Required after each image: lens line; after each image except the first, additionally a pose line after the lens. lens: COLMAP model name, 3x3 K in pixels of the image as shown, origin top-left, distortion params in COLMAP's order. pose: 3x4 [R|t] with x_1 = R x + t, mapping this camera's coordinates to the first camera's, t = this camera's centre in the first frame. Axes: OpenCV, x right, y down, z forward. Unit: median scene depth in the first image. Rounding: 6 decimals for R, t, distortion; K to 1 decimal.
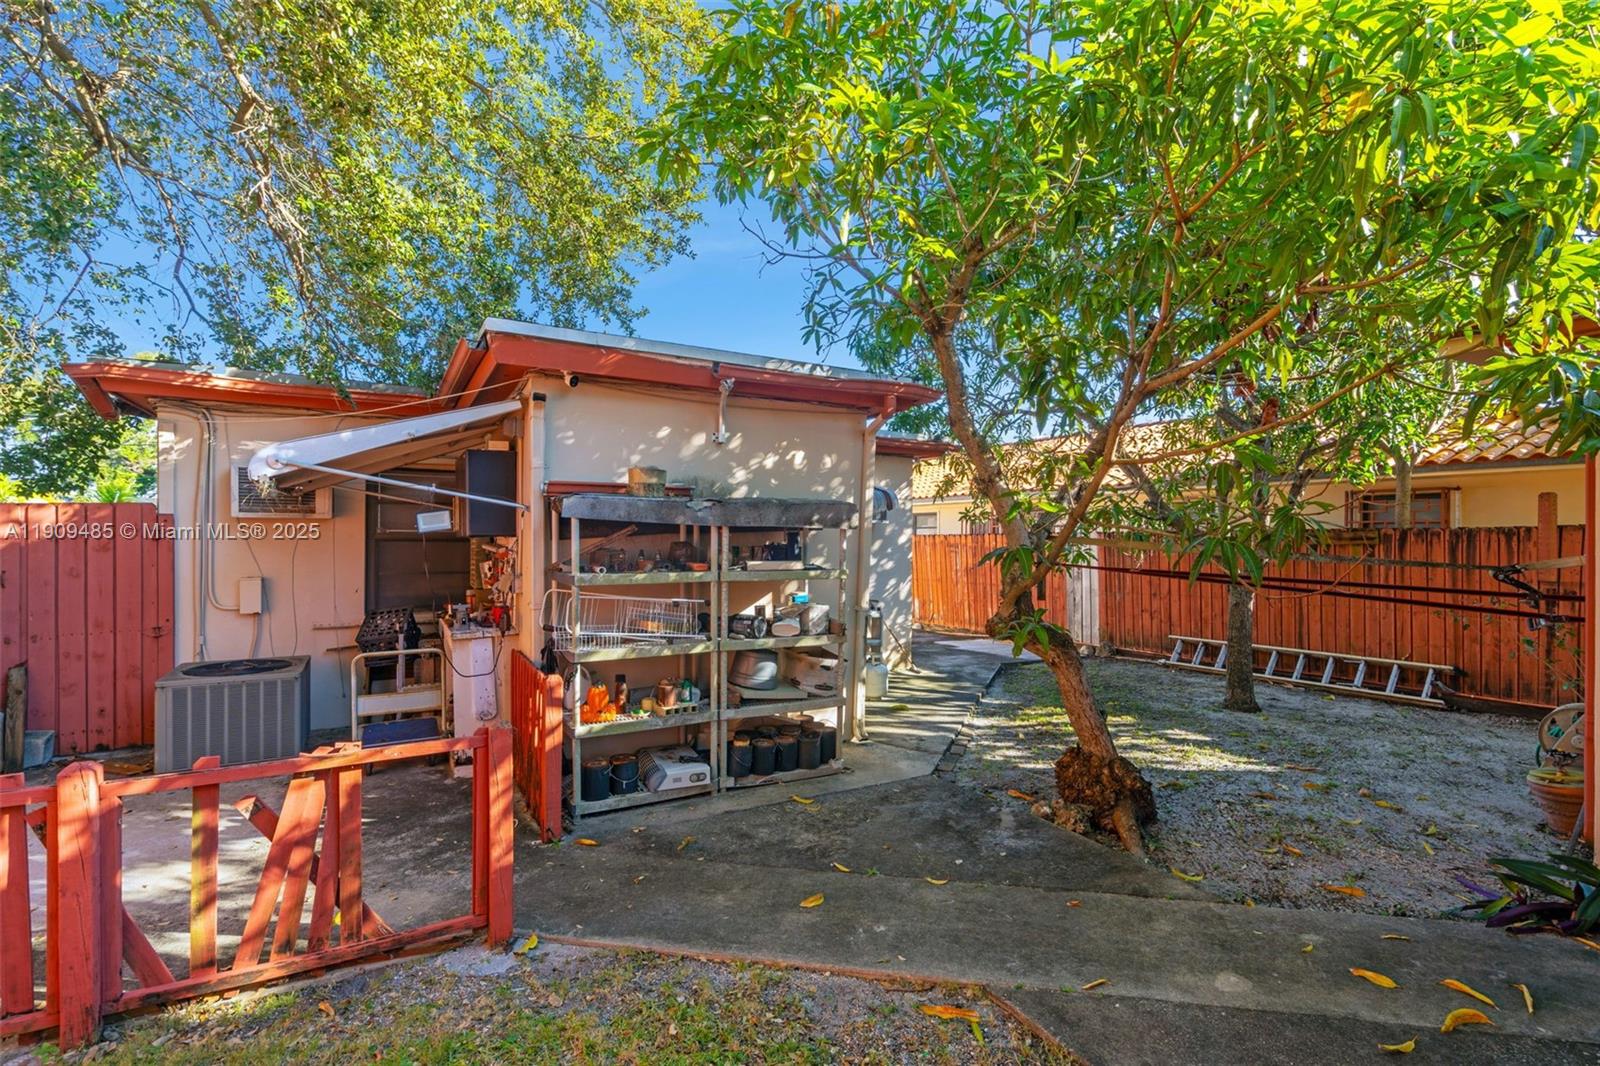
lens RADIAL K [[783.2, 0, 800.0], [0, 783.2, 533.0], [0, 0, 1]] dist [-0.001642, -0.000286]
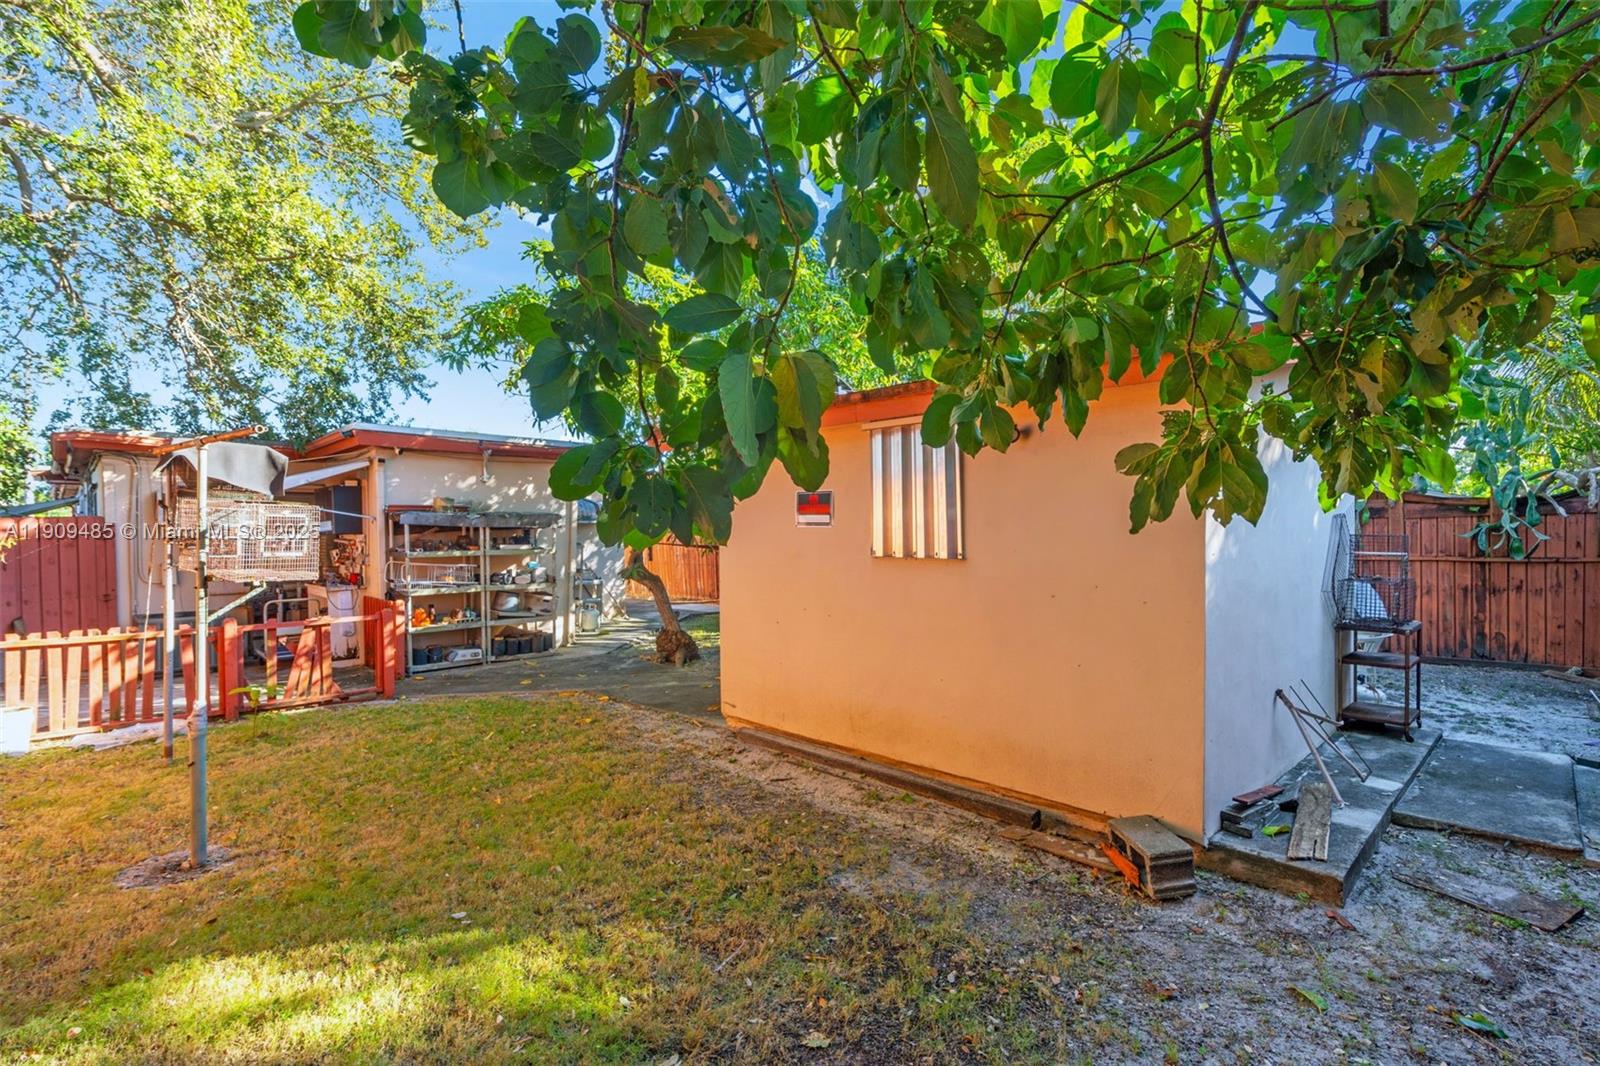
lens RADIAL K [[776.5, 0, 800.6], [0, 776.5, 545.8], [0, 0, 1]] dist [-0.000838, 0.000028]
pose [[0.963356, -0.017836, 0.267634, 0.136637], [0.012199, 0.999668, 0.022712, 0.003533], [-0.267950, -0.018615, 0.963253, -1.062765]]
